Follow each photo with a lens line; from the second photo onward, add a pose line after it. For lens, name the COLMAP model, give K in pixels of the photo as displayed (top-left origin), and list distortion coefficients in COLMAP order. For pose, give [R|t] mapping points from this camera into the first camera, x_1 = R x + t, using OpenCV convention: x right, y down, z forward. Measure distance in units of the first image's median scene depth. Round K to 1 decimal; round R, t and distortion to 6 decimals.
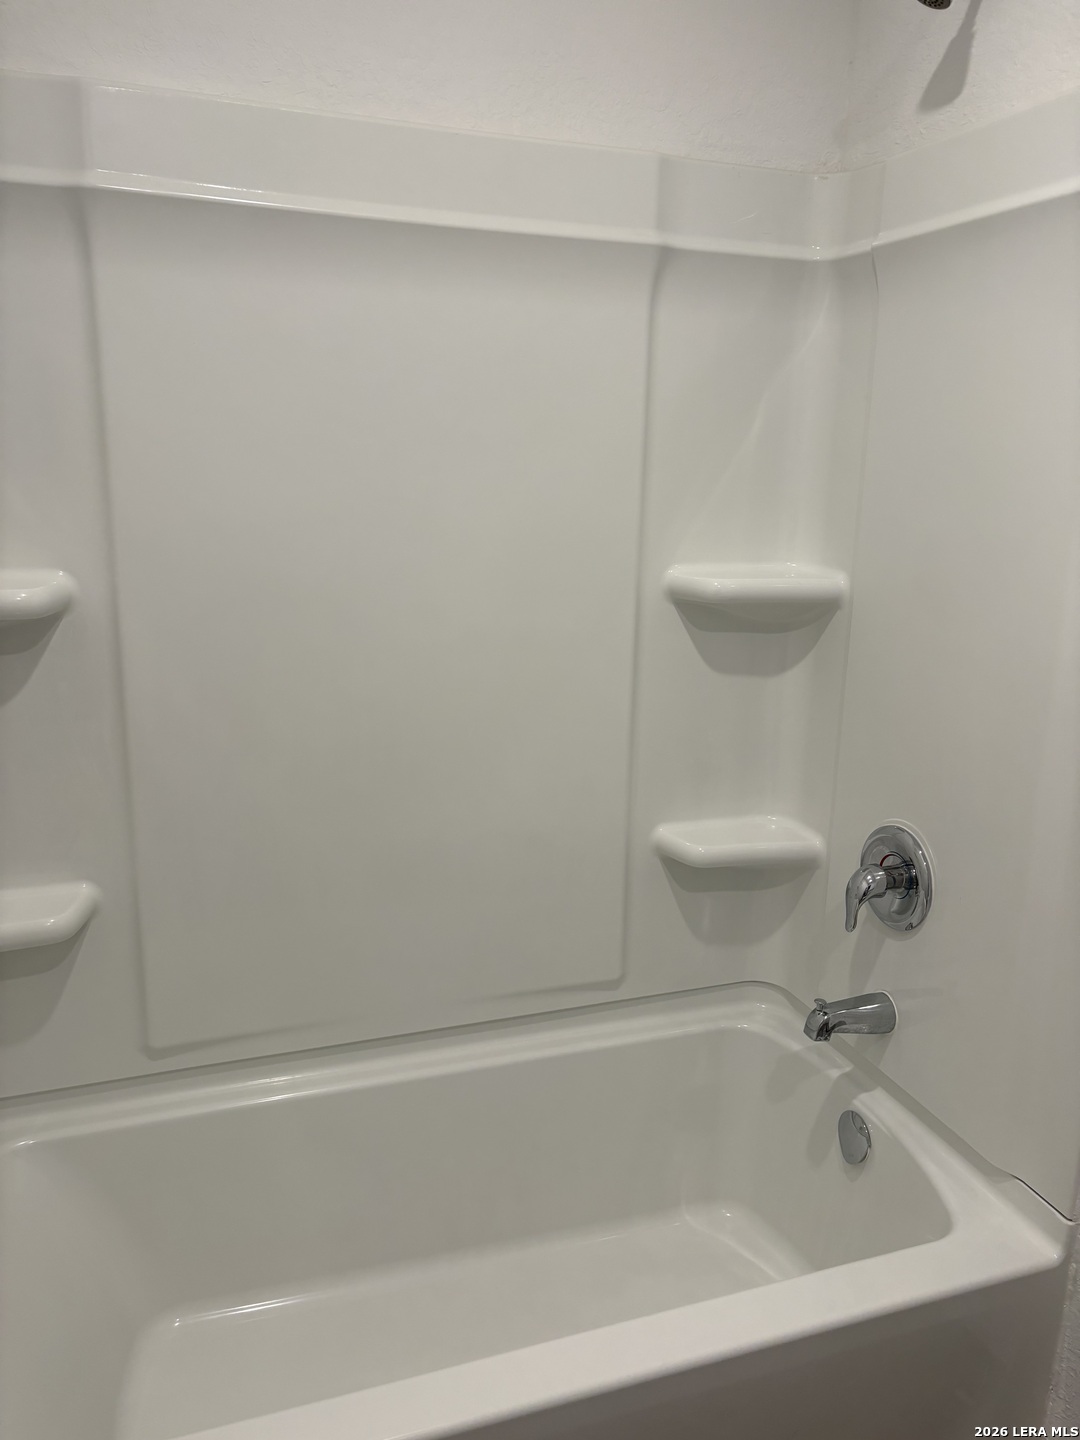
lens RADIAL K [[1091.7, 0, 545.5], [0, 1091.7, 730.3], [0, 0, 1]] dist [0.052773, -0.066078]
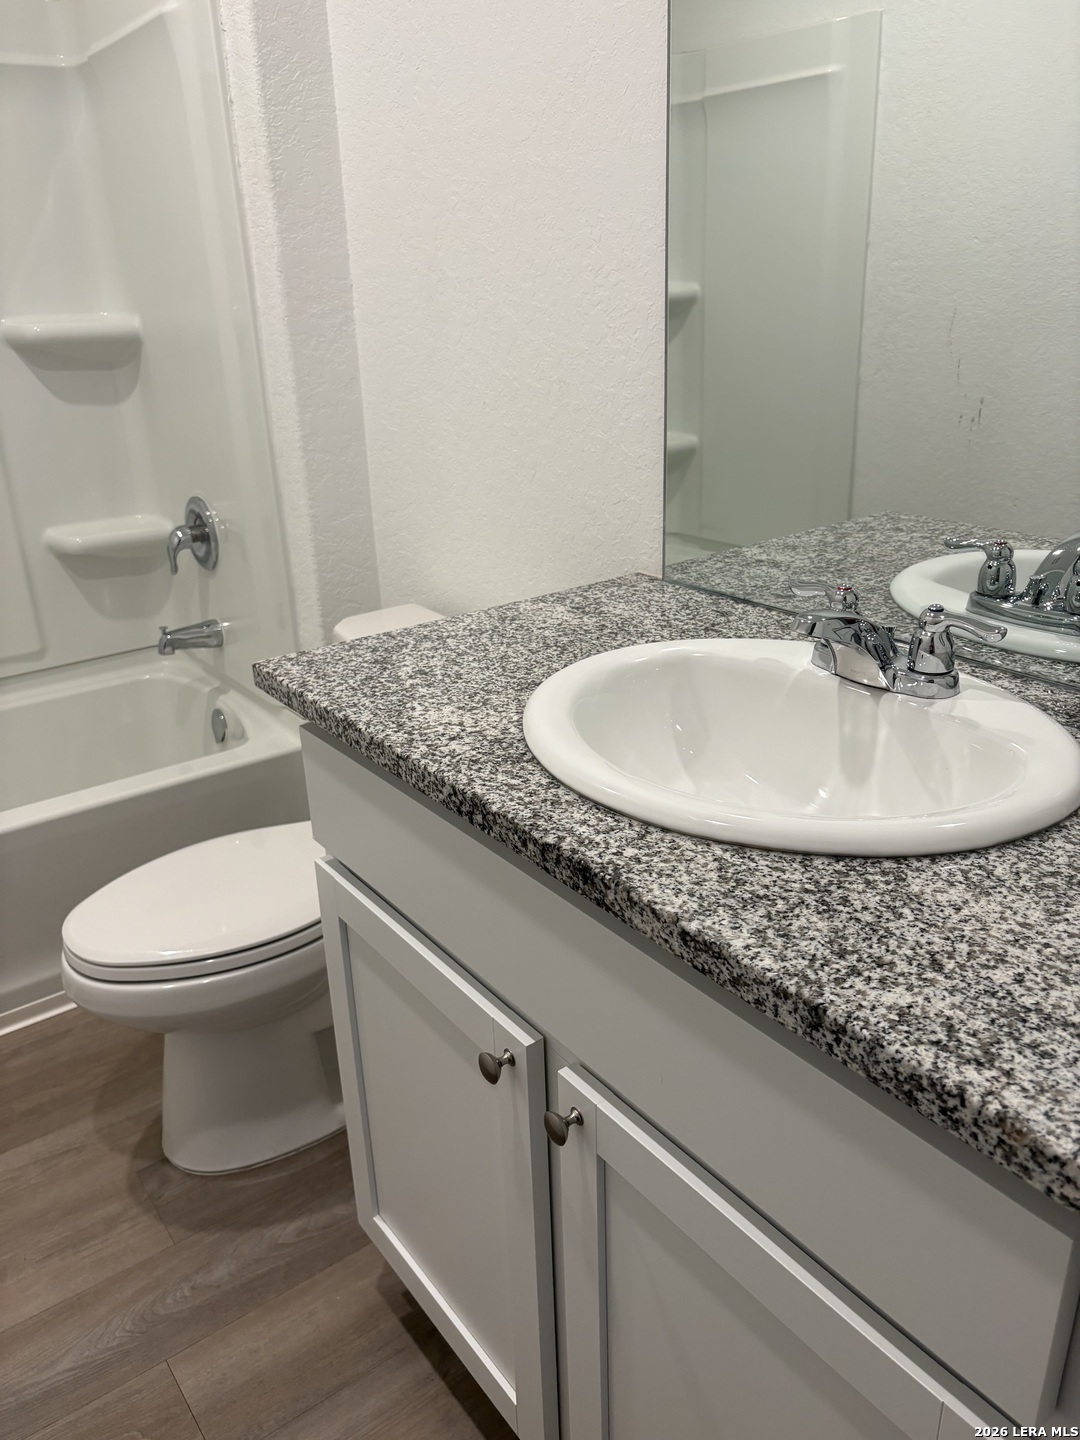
lens RADIAL K [[1091.7, 0, 519.5], [0, 1091.7, 726.7], [0, 0, 1]] dist [0.052773, -0.066078]
pose [[0.959908, -0.157124, 0.232139, 0.334885], [0.123211, 0.980348, 0.154064, 0.205106], [-0.251784, -0.119285, 0.960404, -0.482068]]
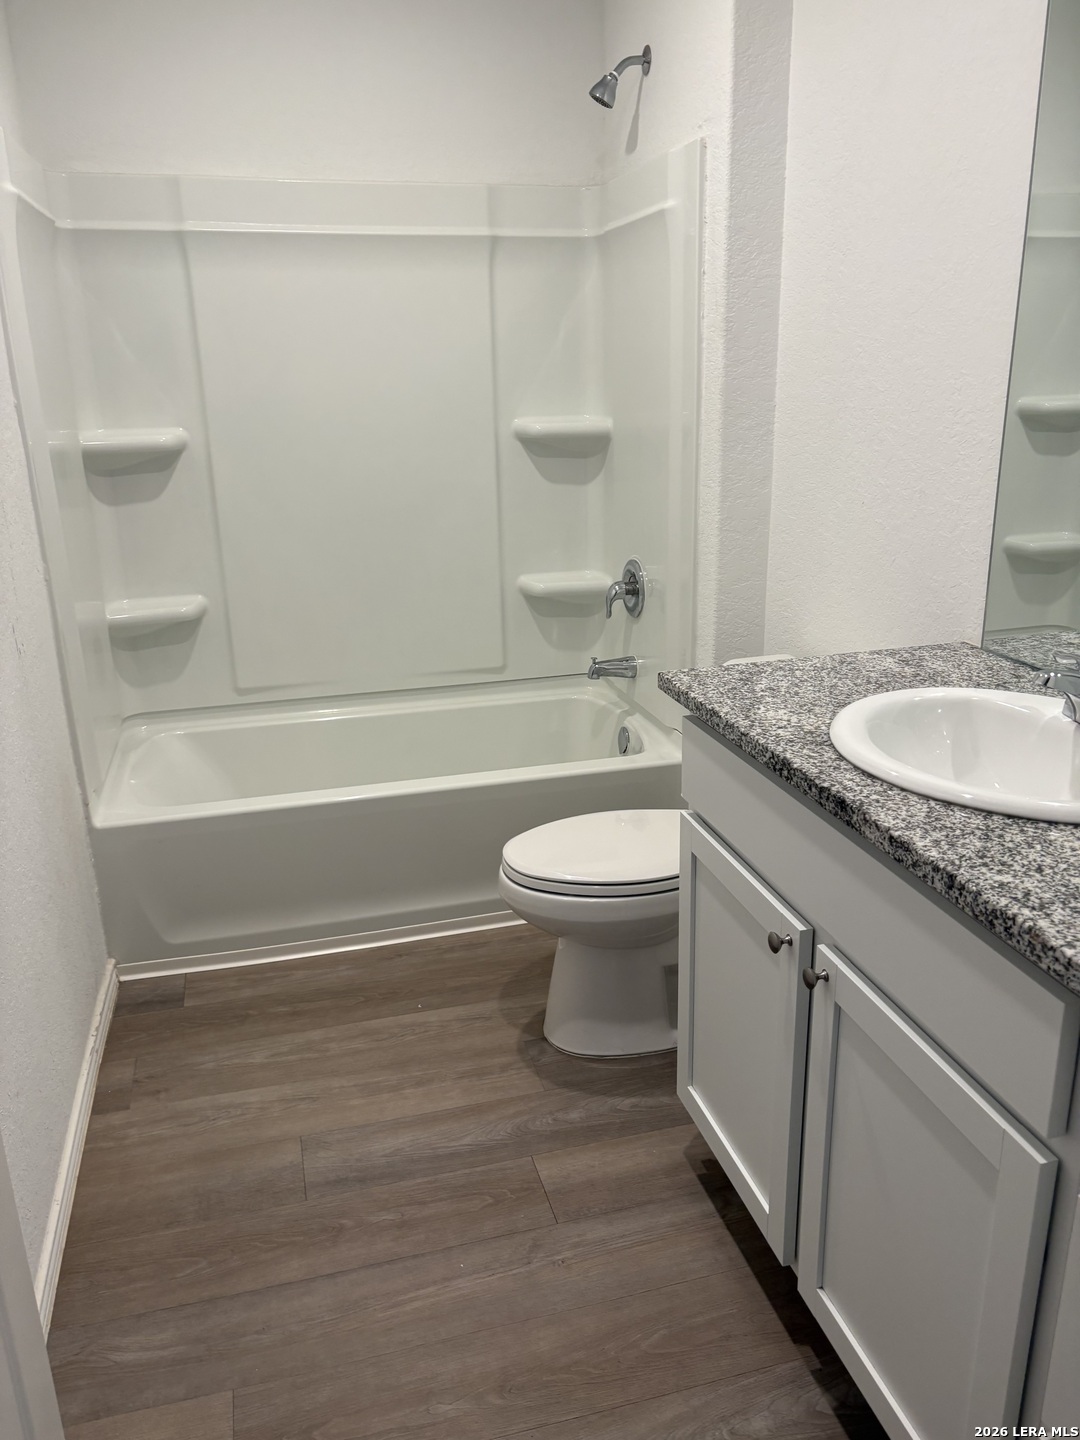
lens RADIAL K [[1091.7, 0, 544.9], [0, 1091.7, 729.5], [0, 0, 1]] dist [0.052773, -0.066078]
pose [[0.995575, -0.015231, -0.092724, 0.327699], [0.021688, 0.997379, 0.069023, 0.232594], [0.091430, -0.070729, 0.993297, -0.799236]]
